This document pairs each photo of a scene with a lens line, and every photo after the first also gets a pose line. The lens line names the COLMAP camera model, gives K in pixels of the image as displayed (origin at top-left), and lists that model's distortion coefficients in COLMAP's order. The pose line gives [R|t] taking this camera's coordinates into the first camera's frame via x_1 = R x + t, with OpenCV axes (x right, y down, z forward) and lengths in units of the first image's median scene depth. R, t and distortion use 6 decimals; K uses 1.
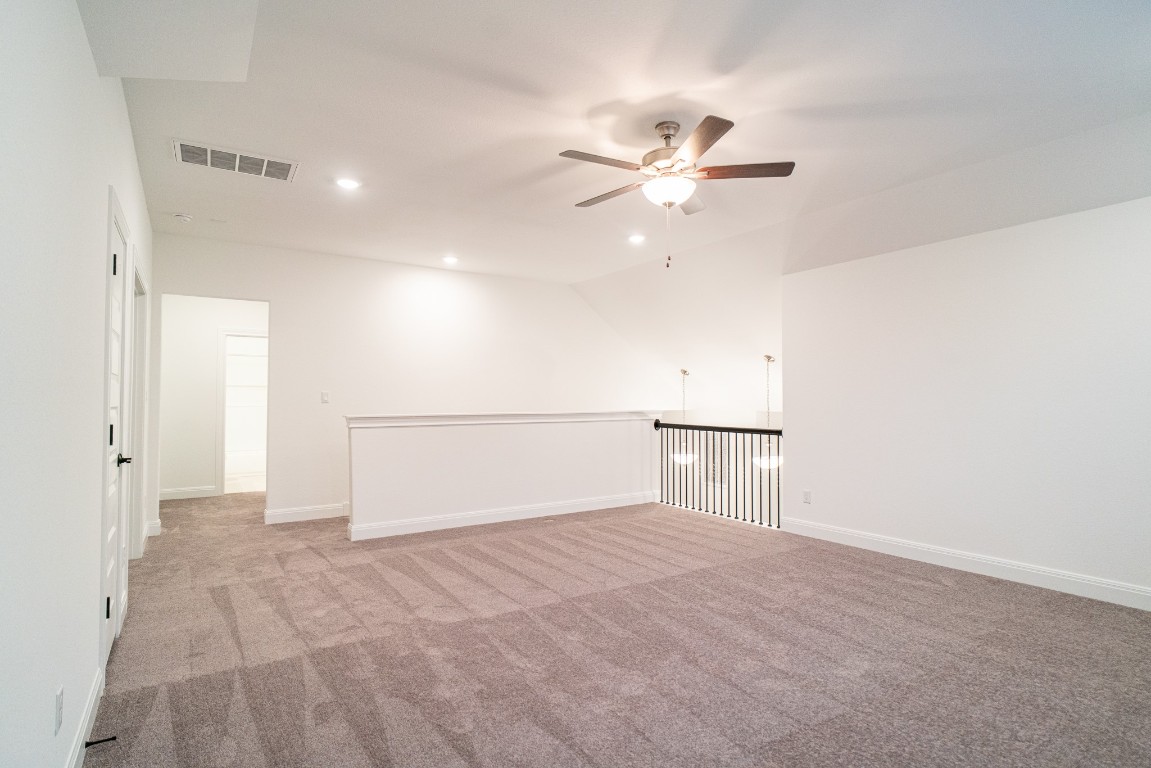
lens RADIAL K [[584.6, 0, 575.5], [0, 584.6, 384.0], [0, 0, 1]] dist [-0.004100, -0.000043]
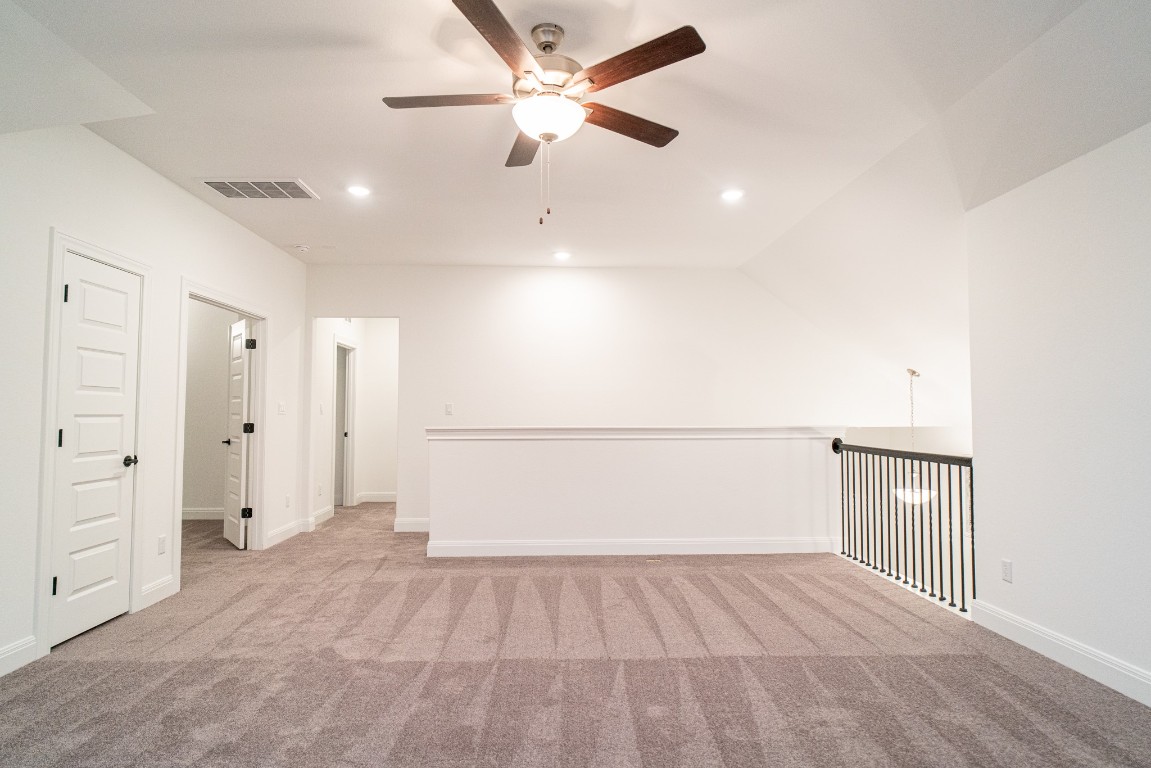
lens RADIAL K [[634.3, 0, 575.5], [0, 634.3, 384.0], [0, 0, 1]] dist [-0.005915, 0.001052]
pose [[0.855551, -0.024706, -0.517129, 0.461159], [0.013381, 0.999582, -0.025618, 0.015415], [0.517546, 0.014998, 0.855524, 0.273511]]
